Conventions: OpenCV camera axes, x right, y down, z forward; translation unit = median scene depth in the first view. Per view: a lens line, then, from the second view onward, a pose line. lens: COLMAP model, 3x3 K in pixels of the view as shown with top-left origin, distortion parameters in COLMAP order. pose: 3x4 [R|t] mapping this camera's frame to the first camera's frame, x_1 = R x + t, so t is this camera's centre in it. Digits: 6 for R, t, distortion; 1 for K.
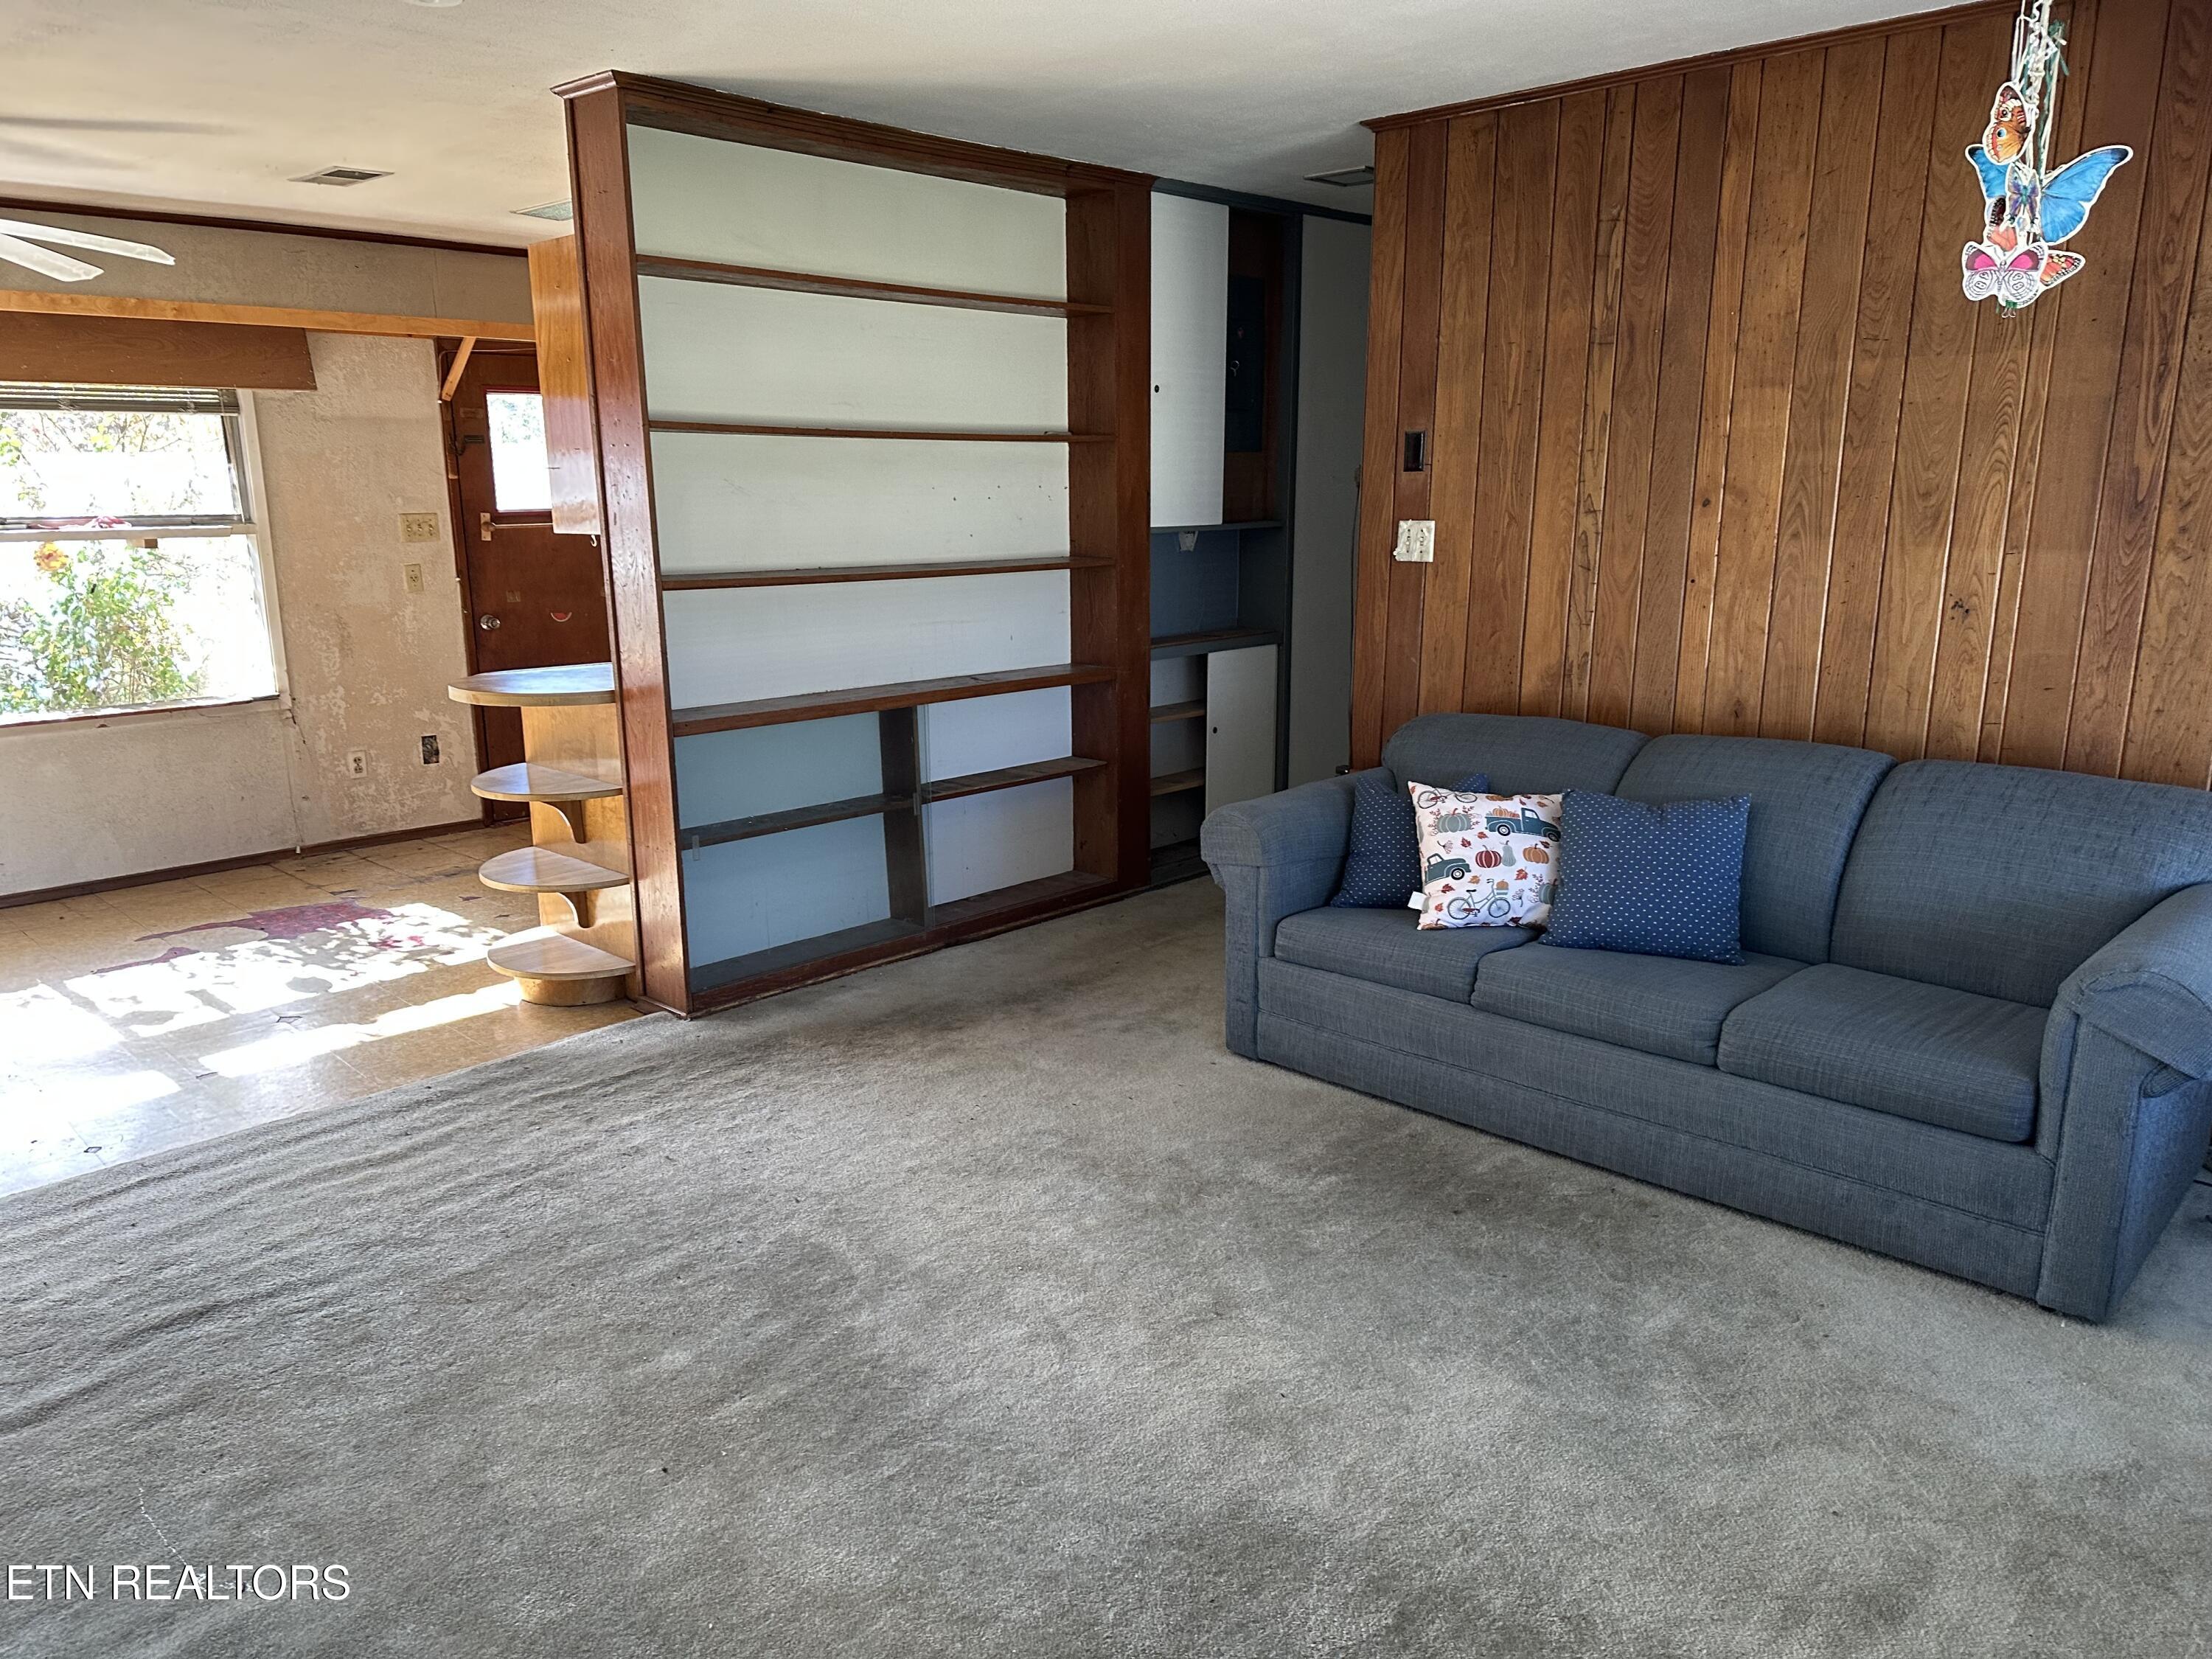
lens RADIAL K [[1529.3, 0, 1105.6], [0, 1529.3, 853.1], [0, 0, 1]] dist [-0.009926, -0.039435]
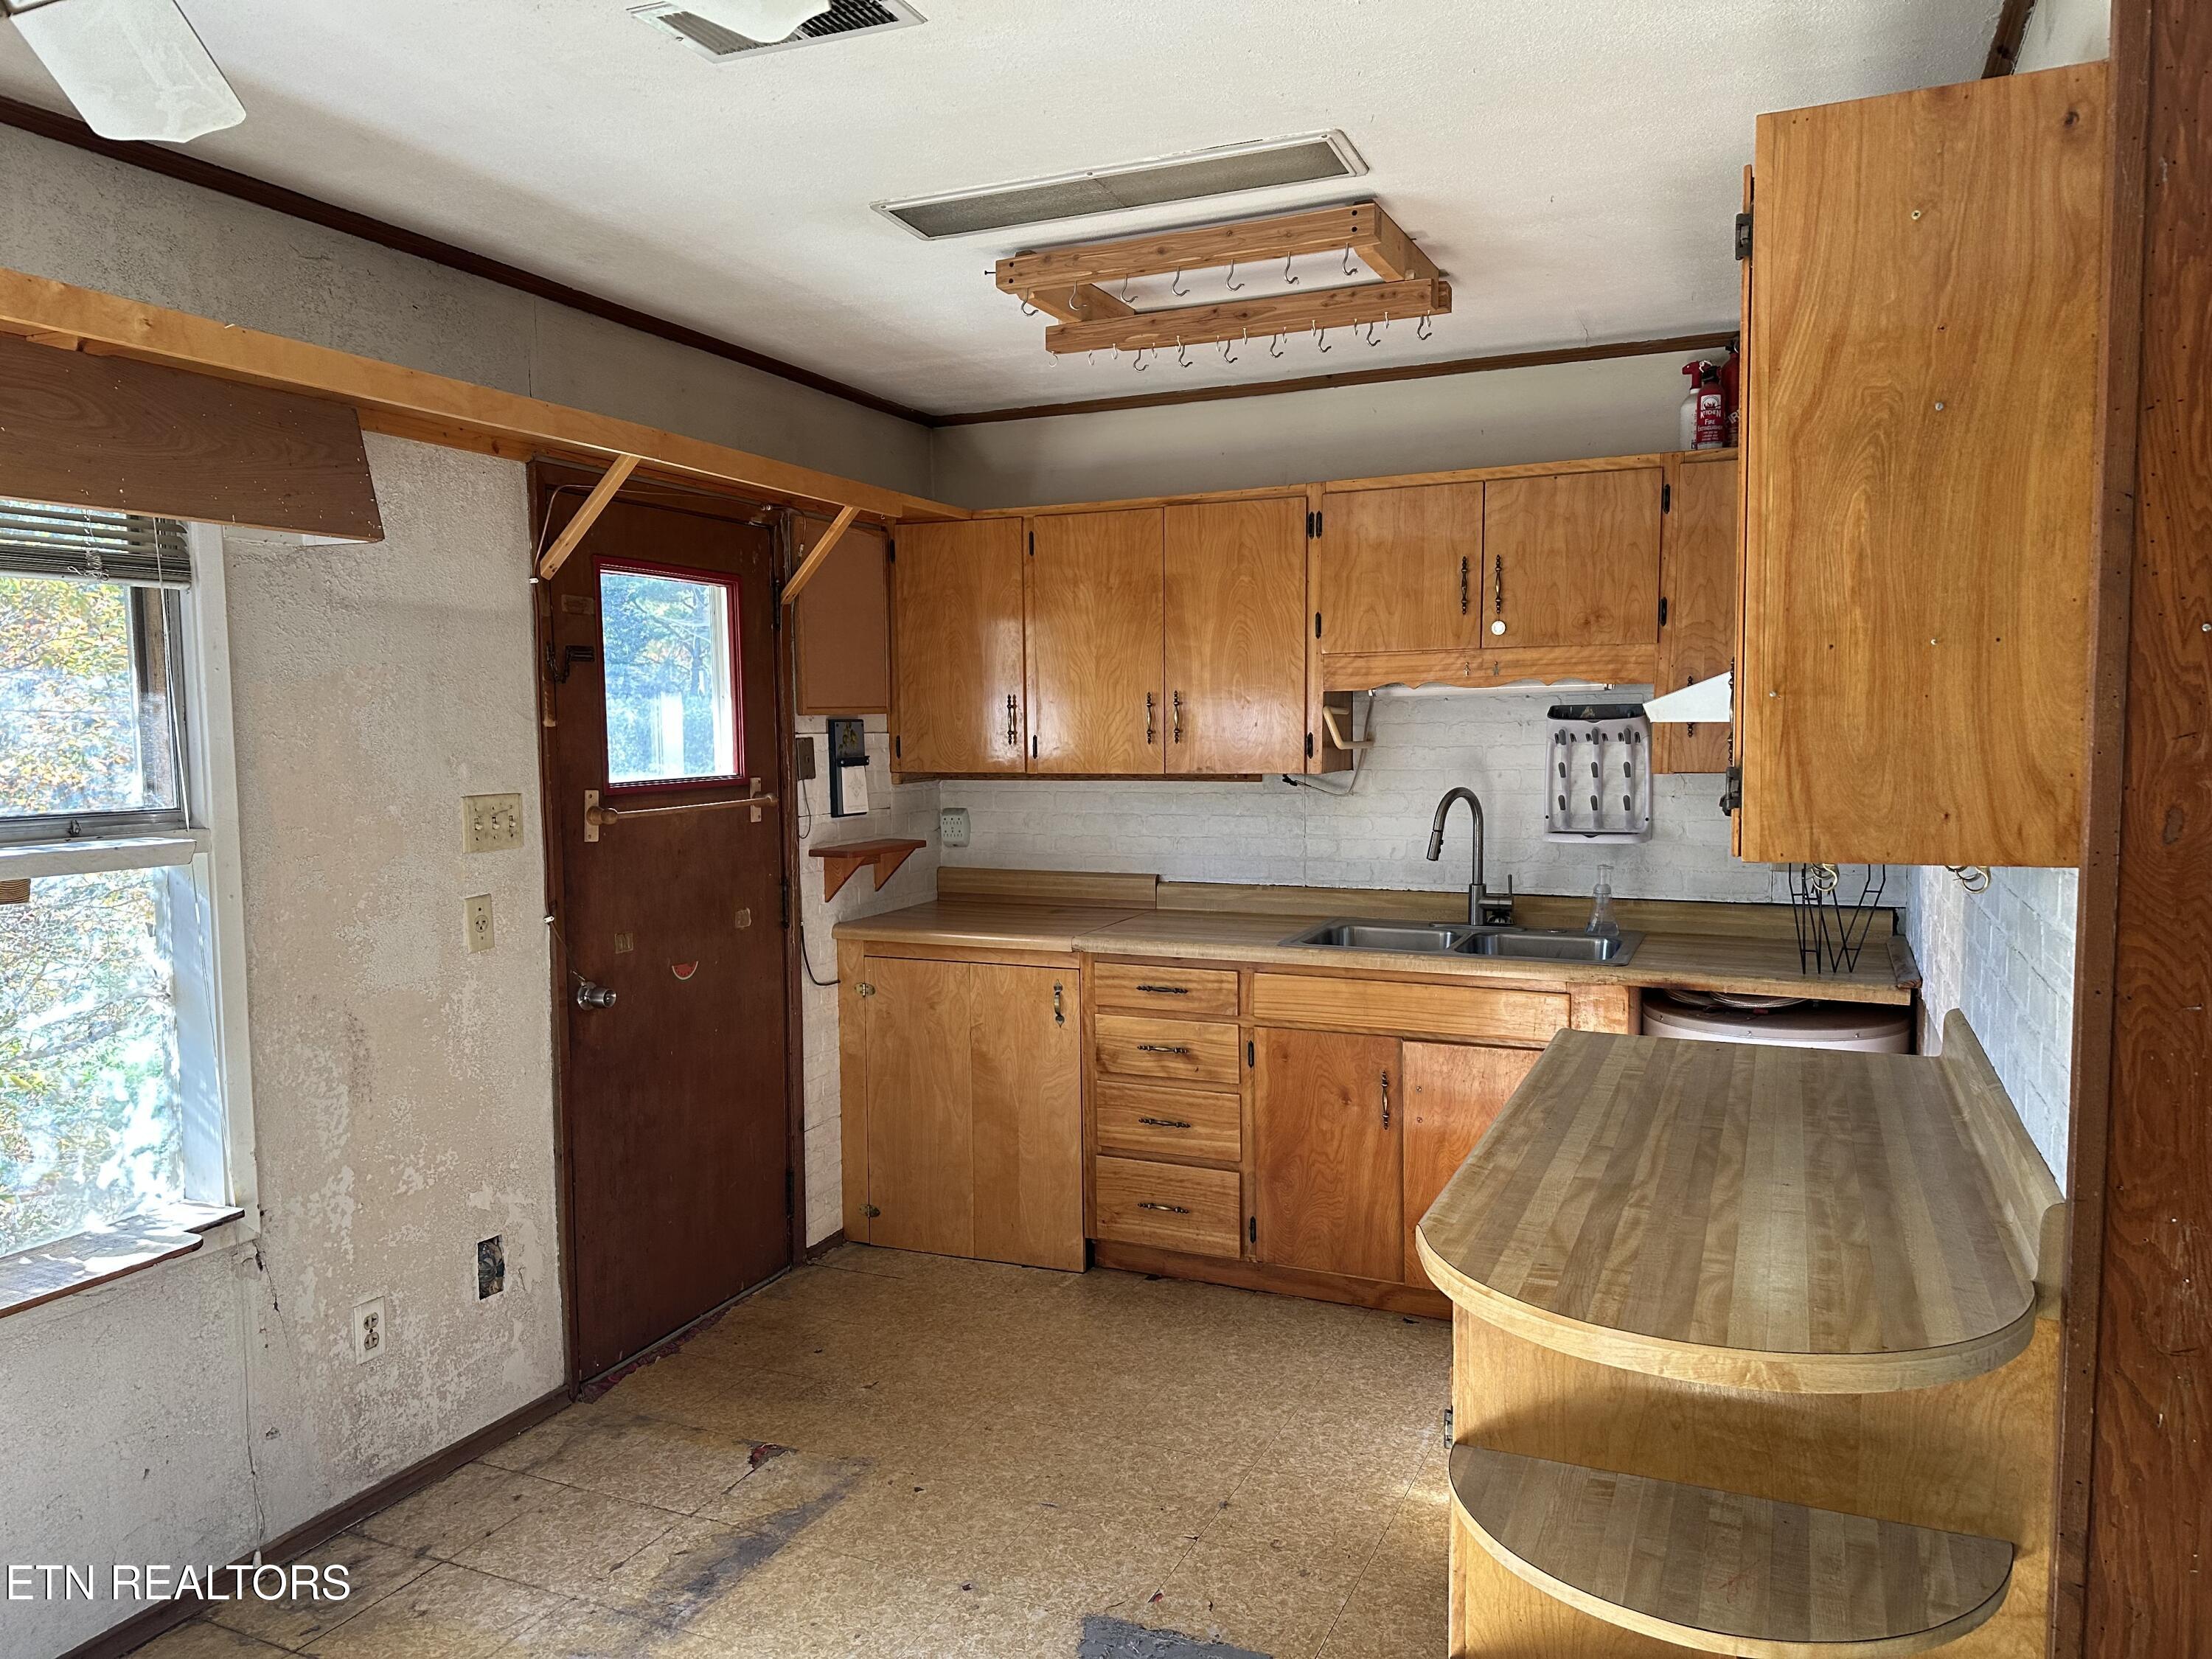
lens RADIAL K [[1529.3, 0, 1102.8], [0, 1529.3, 815.6], [0, 0, 1]] dist [-0.009926, -0.039435]
pose [[0.934791, -0.017295, 0.354778, -0.814056], [0.074954, 0.985927, -0.149429, -0.232811], [-0.347201, 0.166277, 0.922932, 0.863144]]
